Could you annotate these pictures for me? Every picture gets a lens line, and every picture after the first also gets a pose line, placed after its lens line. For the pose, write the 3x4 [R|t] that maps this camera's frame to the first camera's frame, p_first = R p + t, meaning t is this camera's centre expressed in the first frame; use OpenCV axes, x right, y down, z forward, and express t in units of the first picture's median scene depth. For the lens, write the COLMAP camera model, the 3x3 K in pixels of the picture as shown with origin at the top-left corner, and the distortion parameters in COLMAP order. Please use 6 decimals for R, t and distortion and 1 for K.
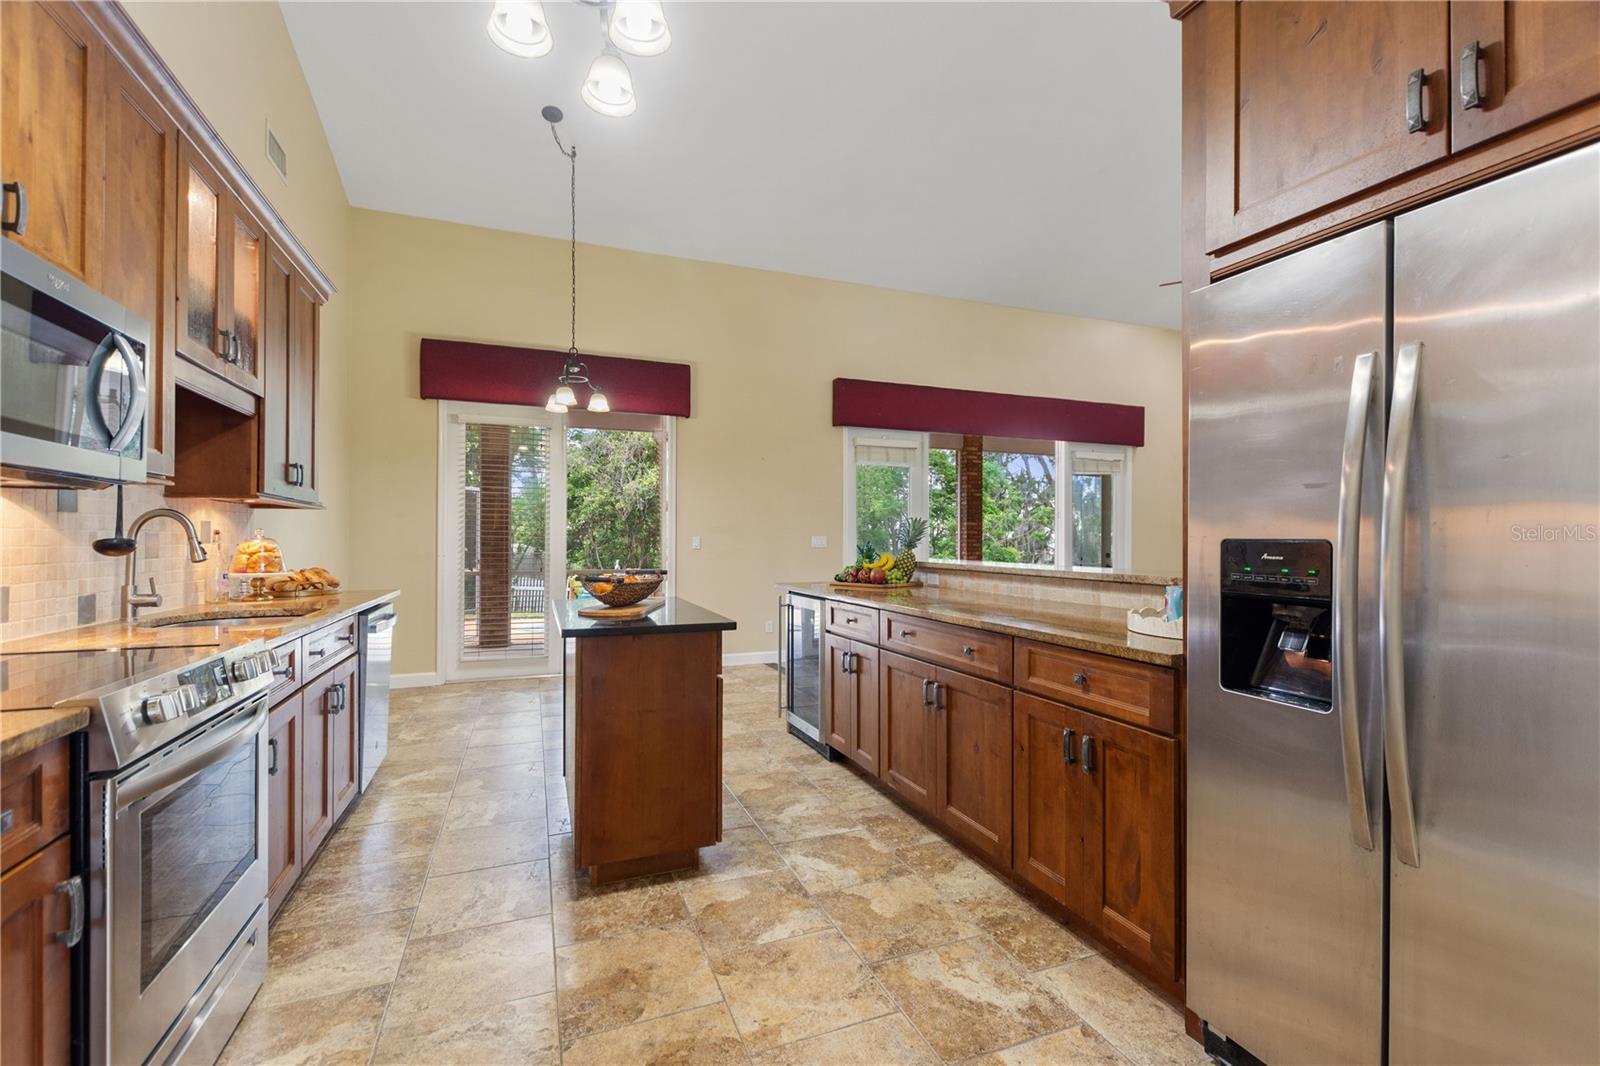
lens RADIAL K [[692.3, 0, 802.5], [0, 692.3, 539.5], [0, 0, 1]] dist [0.008180, -0.003669]
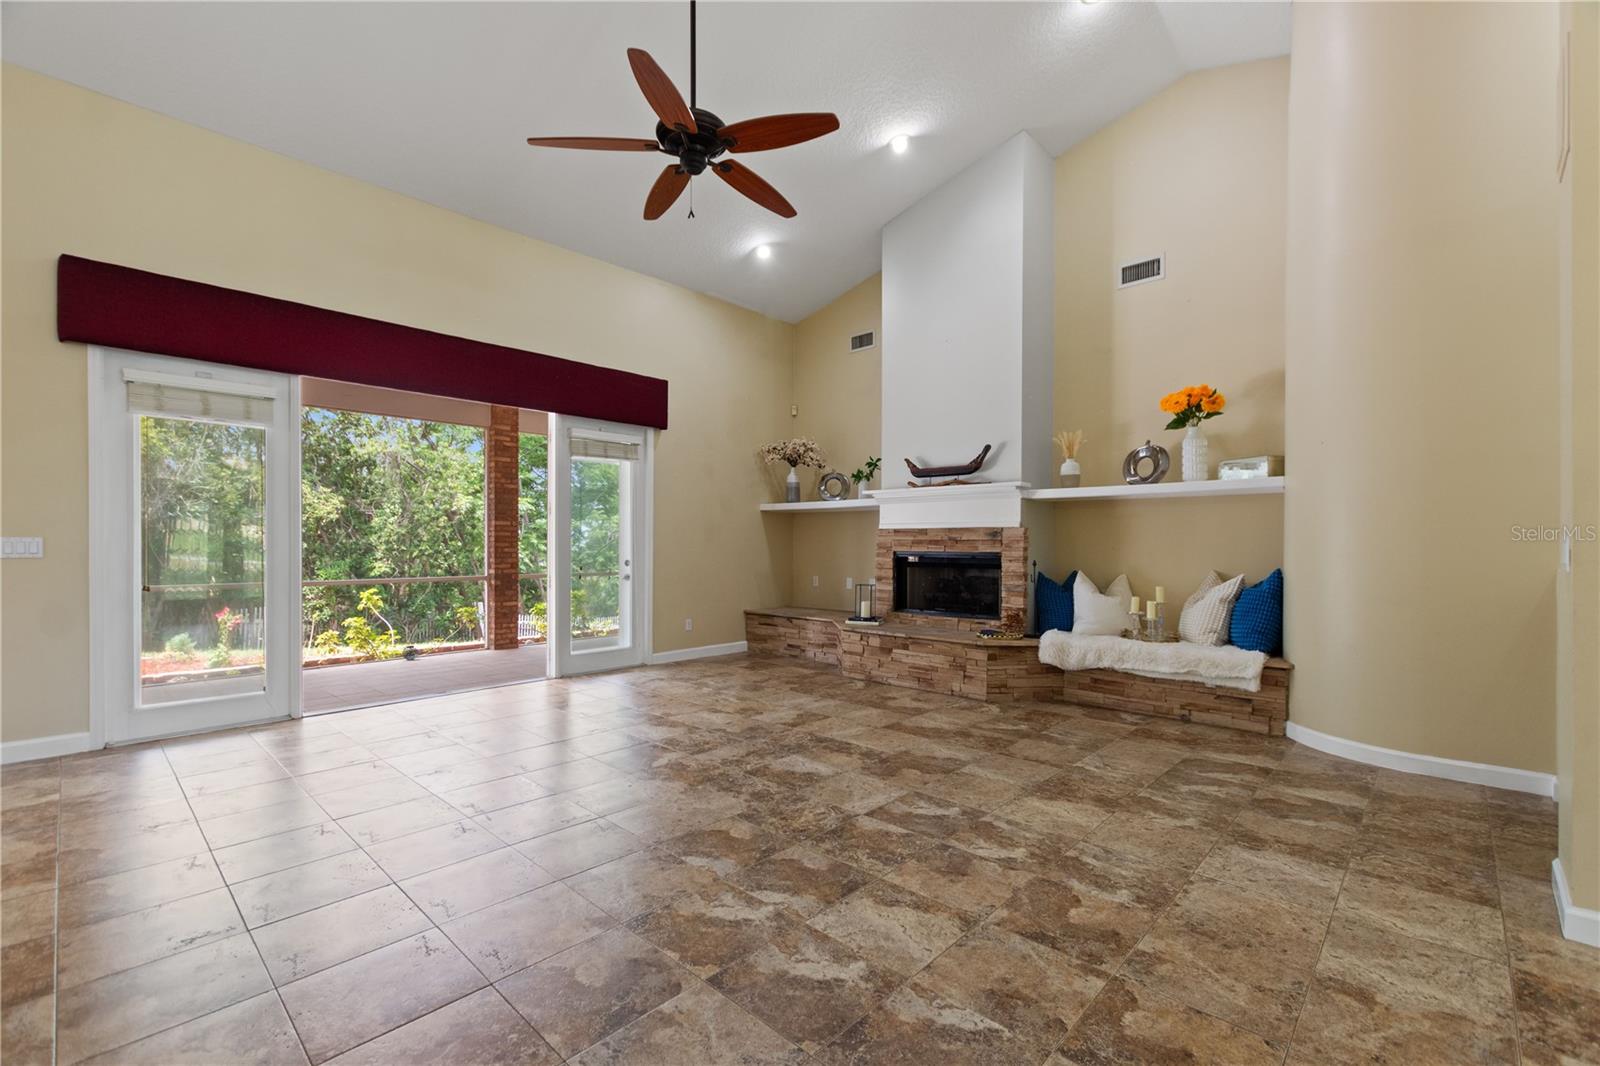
lens RADIAL K [[692.3, 0, 805.5], [0, 692.3, 543.0], [0, 0, 1]] dist [0.008180, -0.003669]
pose [[0.902545, 0.000834, 0.430596, 0.714265], [-0.000585, 1.000000, -0.000711, -0.000547], [-0.430596, 0.000389, 0.902545, 0.485532]]
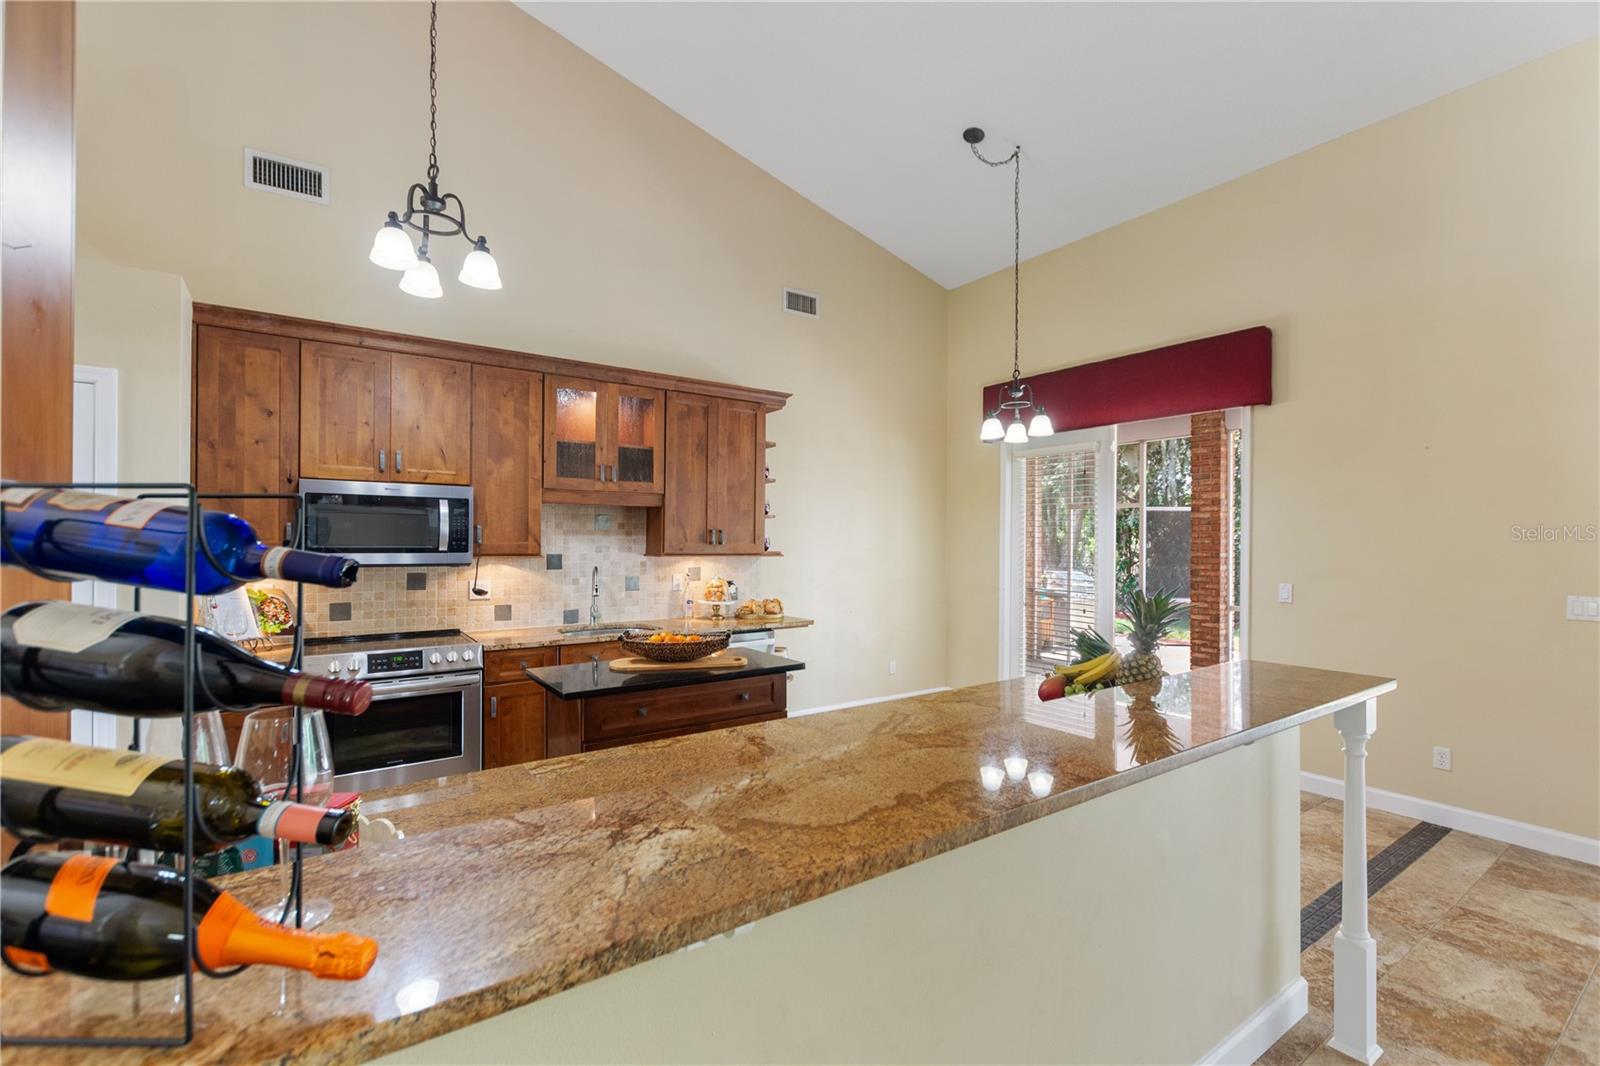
lens RADIAL K [[692.3, 0, 805.5], [0, 692.3, 542.3], [0, 0, 1]] dist [0.008180, -0.003669]
pose [[0.236490, 0.003652, -0.971627, 0.716744], [-0.004556, 0.999986, 0.002649, -0.082080], [0.971623, 0.003801, 0.236503, 0.785751]]
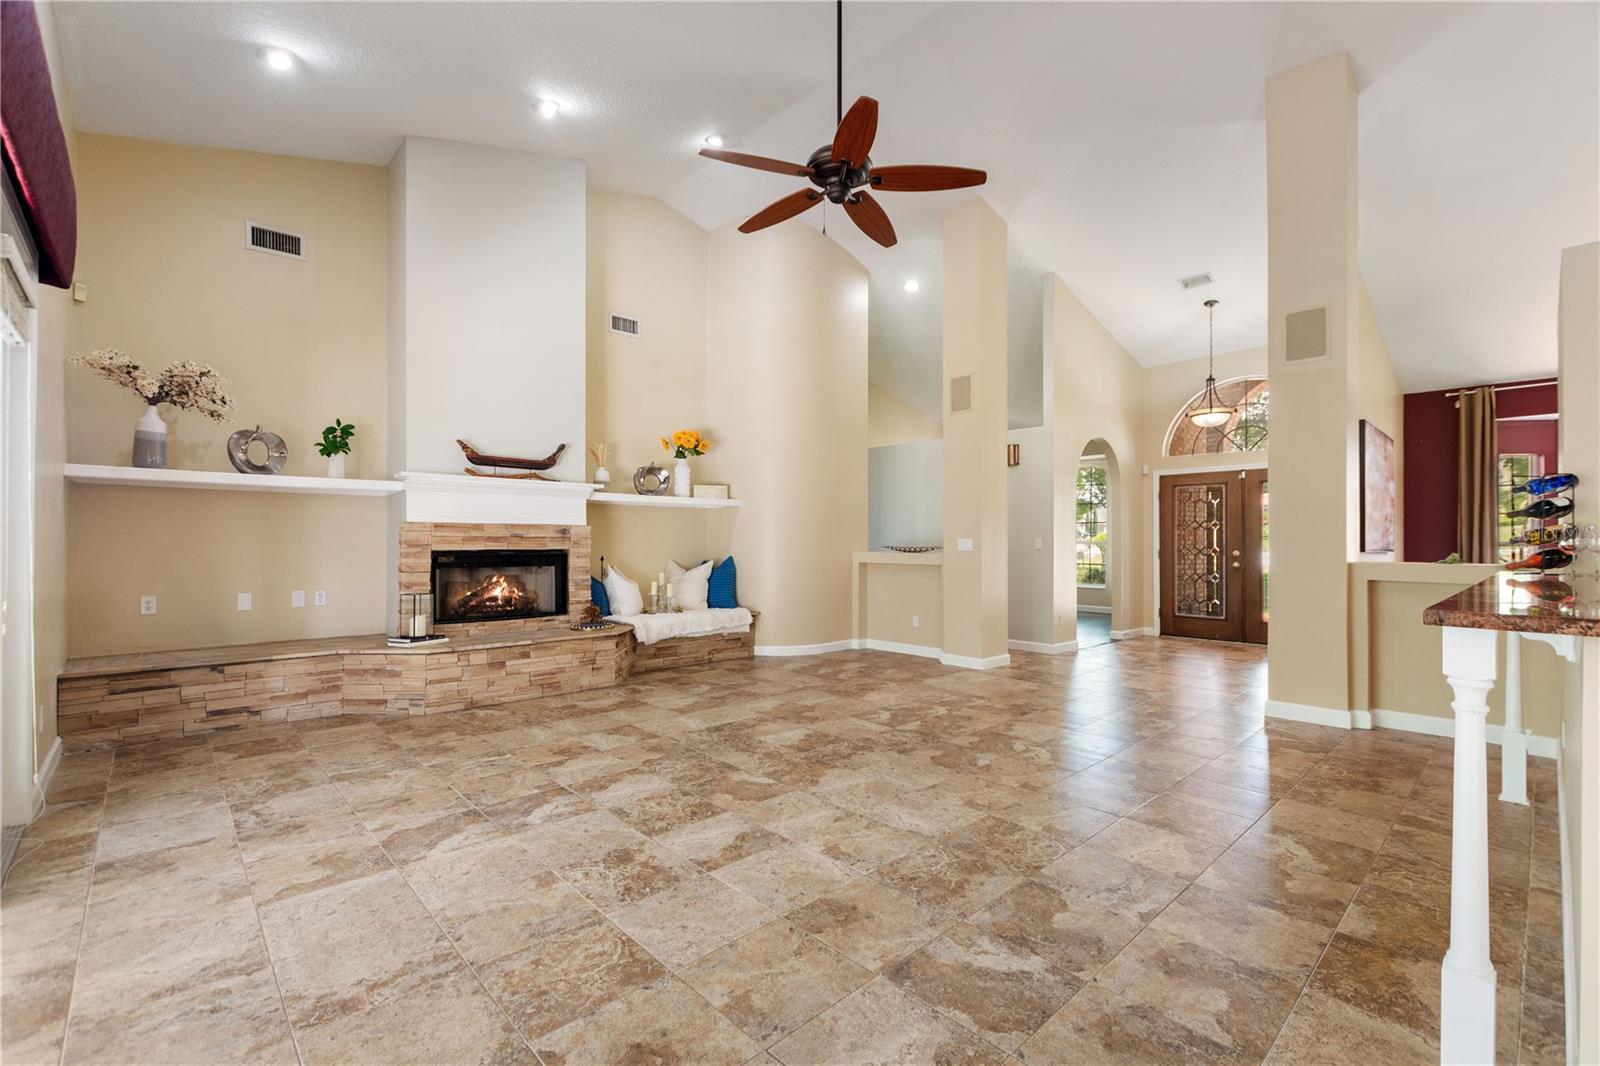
lens RADIAL K [[692.3, 0, 802.8], [0, 692.3, 538.8], [0, 0, 1]] dist [0.008180, -0.003669]
pose [[-0.368810, 0.001674, 0.929503, 0.005244], [-0.002357, 0.999993, -0.002736, -0.002373], [-0.929502, -0.003200, -0.368804, 1.922611]]
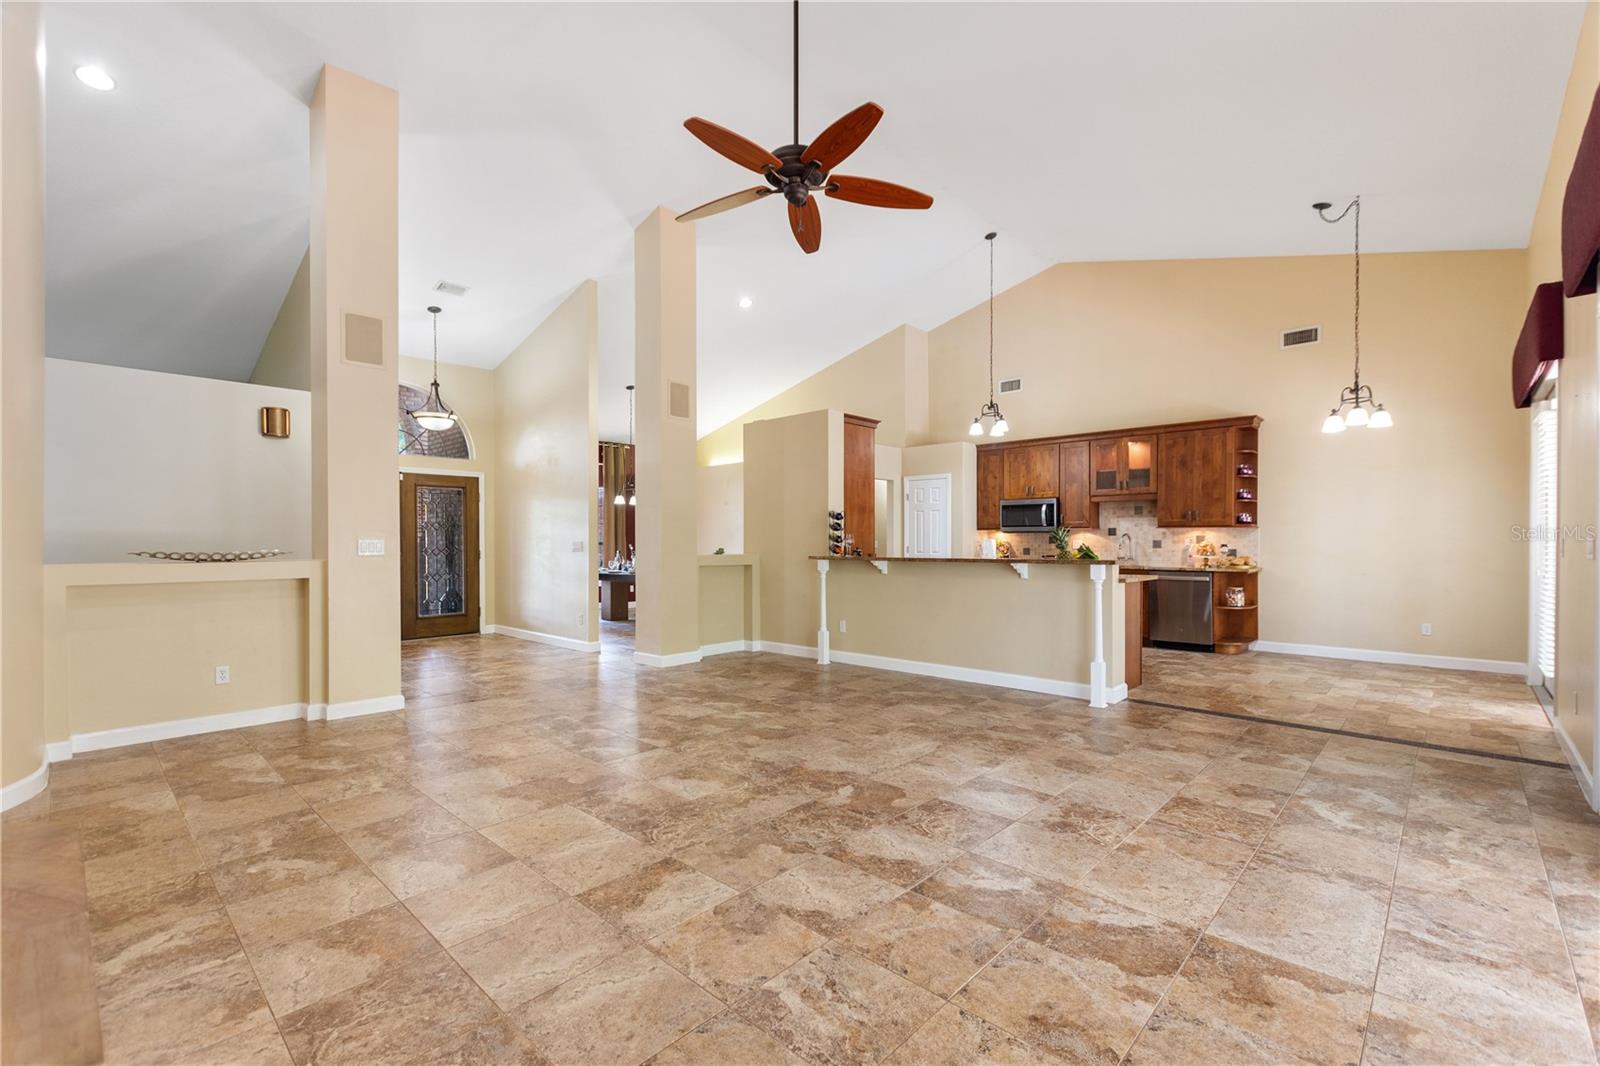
lens RADIAL K [[692.3, 0, 805.8], [0, 692.3, 544.9], [0, 0, 1]] dist [0.008180, -0.003669]
pose [[-0.902629, 0.002397, -0.430413, 1.461938], [0.000795, 0.999992, 0.003902, -0.001445], [0.430419, 0.003180, -0.902623, 2.464868]]
